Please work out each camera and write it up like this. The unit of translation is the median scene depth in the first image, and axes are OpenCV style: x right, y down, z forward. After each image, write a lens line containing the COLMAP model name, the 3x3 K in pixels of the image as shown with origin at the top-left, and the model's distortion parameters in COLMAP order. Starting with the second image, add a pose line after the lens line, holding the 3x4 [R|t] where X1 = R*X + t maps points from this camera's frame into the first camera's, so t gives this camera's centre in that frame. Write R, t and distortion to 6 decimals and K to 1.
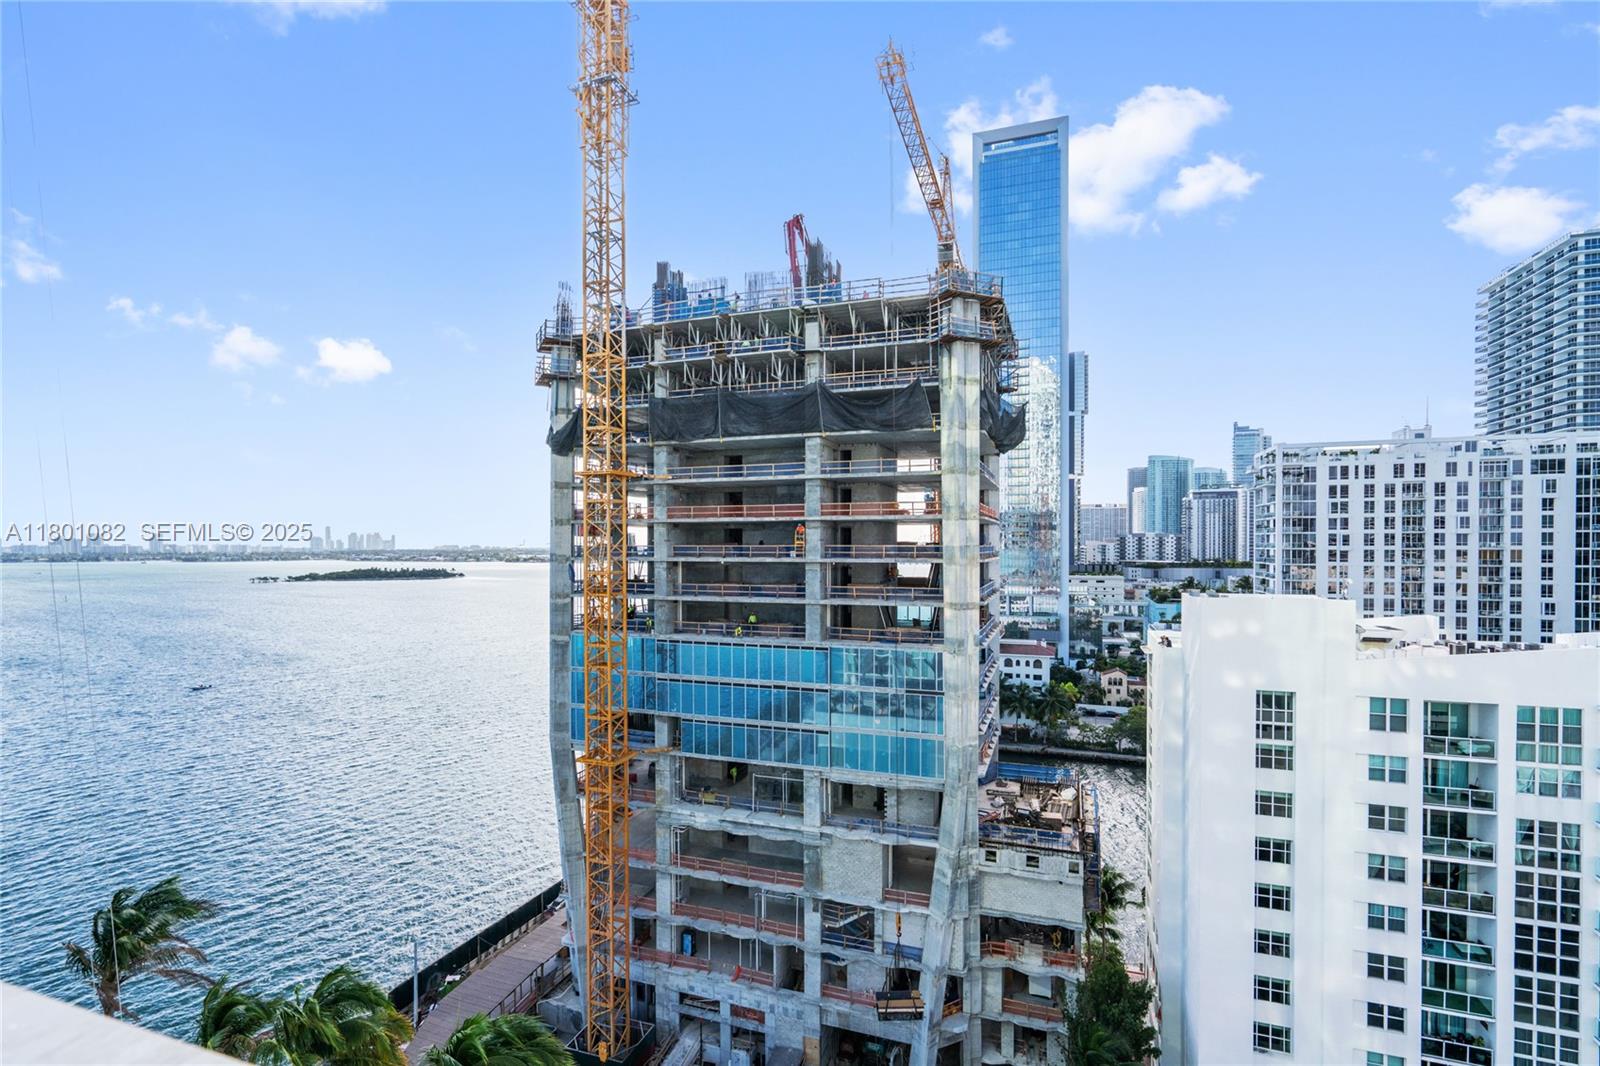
lens RADIAL K [[726.0, 0, 790.7], [0, 726.0, 554.8], [0, 0, 1]] dist [-0.005251, 0.003479]
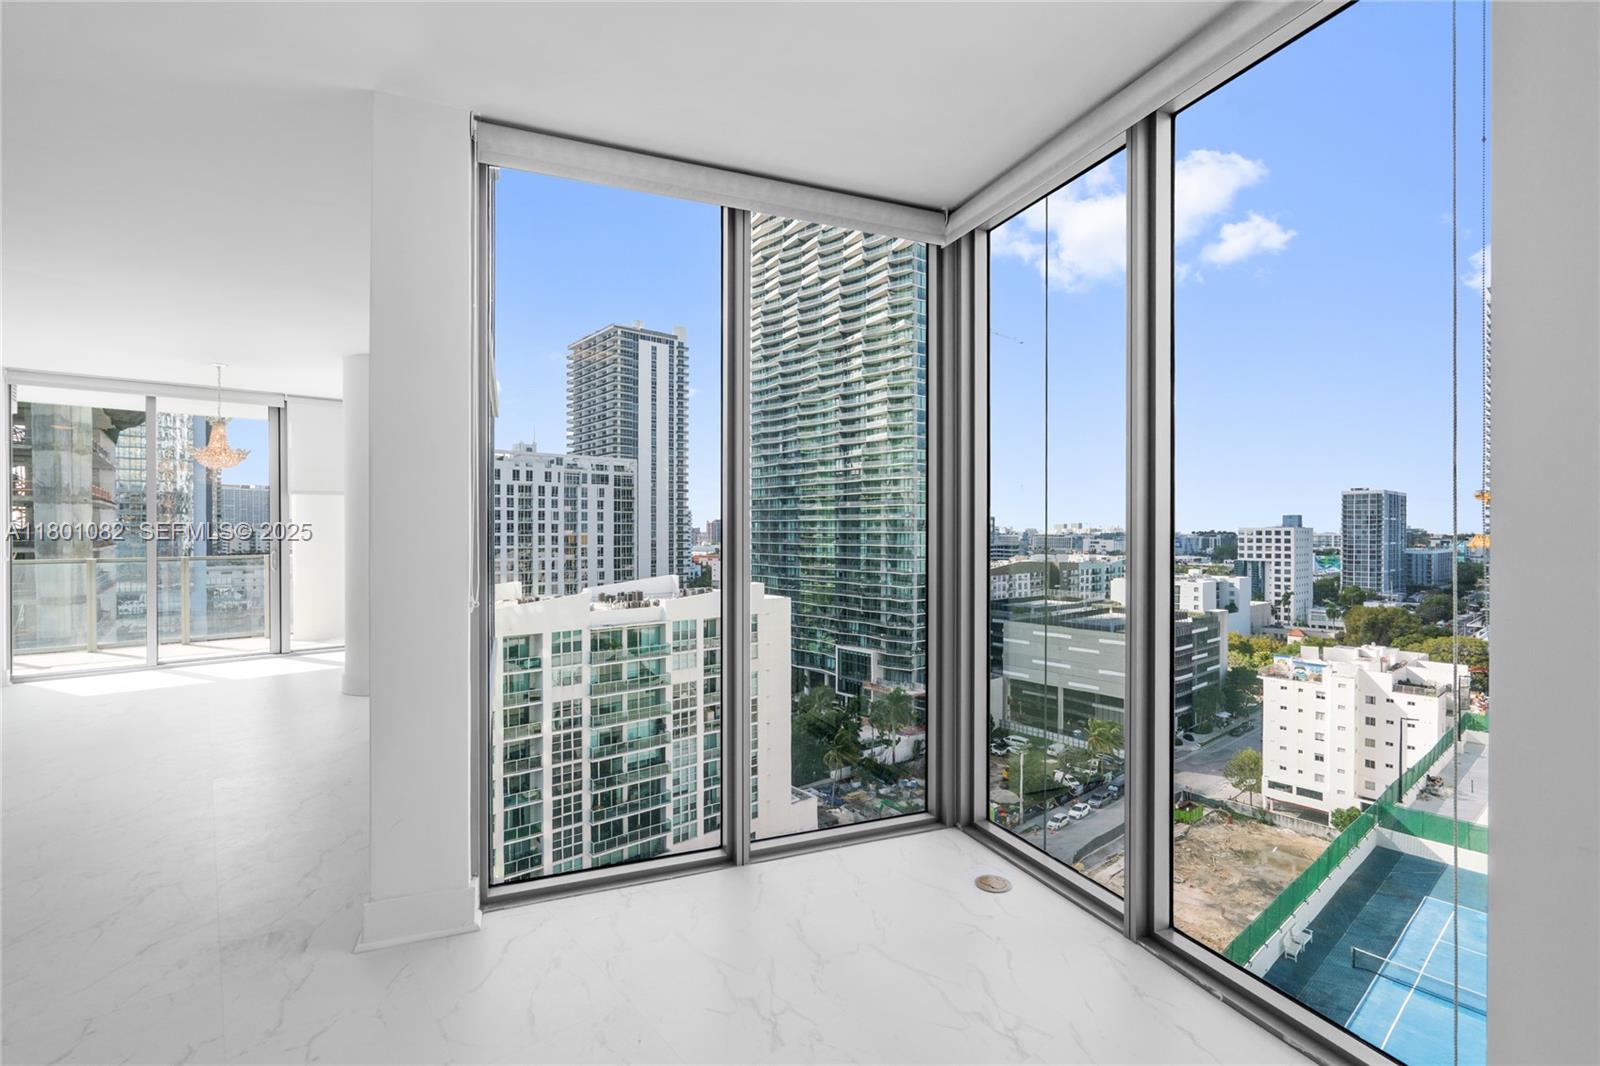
lens RADIAL K [[726.0, 0, 808.4], [0, 726.0, 537.9], [0, 0, 1]] dist [-0.005251, 0.003479]
pose [[0.486714, -0.004366, 0.873551, -0.104462], [0.008179, 0.999966, 0.000440, 0.000606], [-0.873523, 0.006930, 0.486733, -0.232977]]
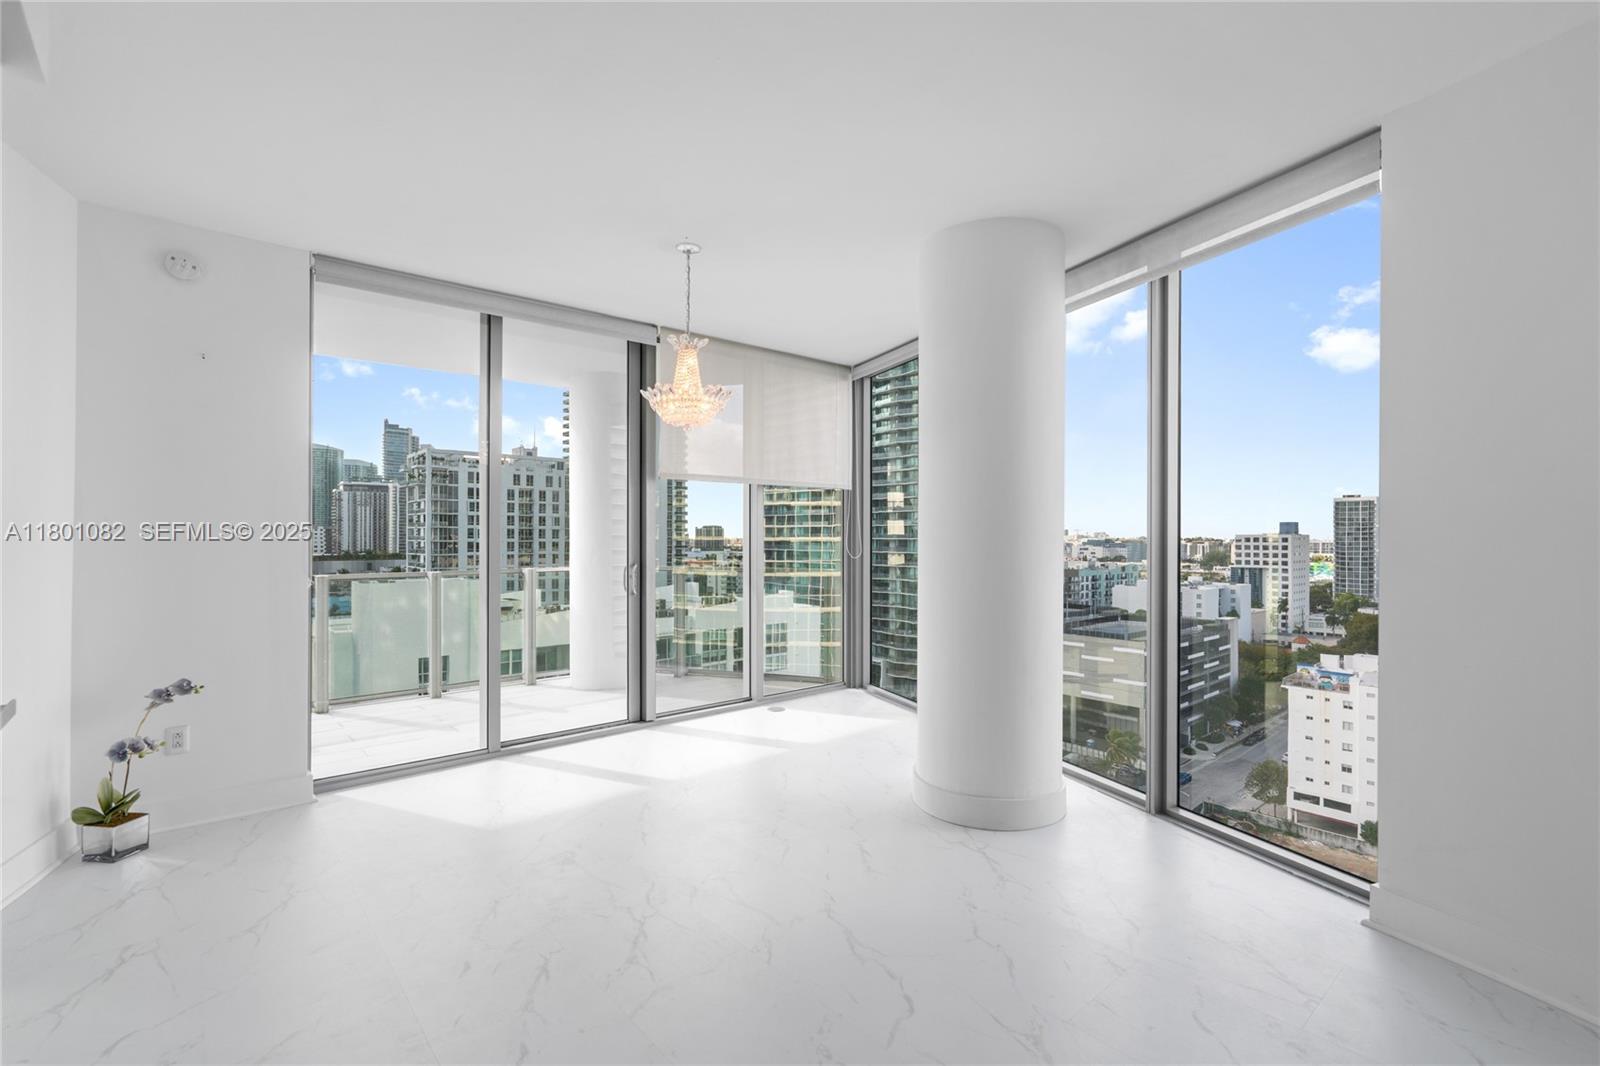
lens RADIAL K [[726.0, 0, 803.8], [0, 726.0, 539.4], [0, 0, 1]] dist [-0.005251, 0.003479]
pose [[0.470721, 0.002095, 0.882280, -0.103040], [0.007000, 0.999957, -0.006109, -0.000632], [-0.882255, 0.009051, 0.470686, -0.091176]]
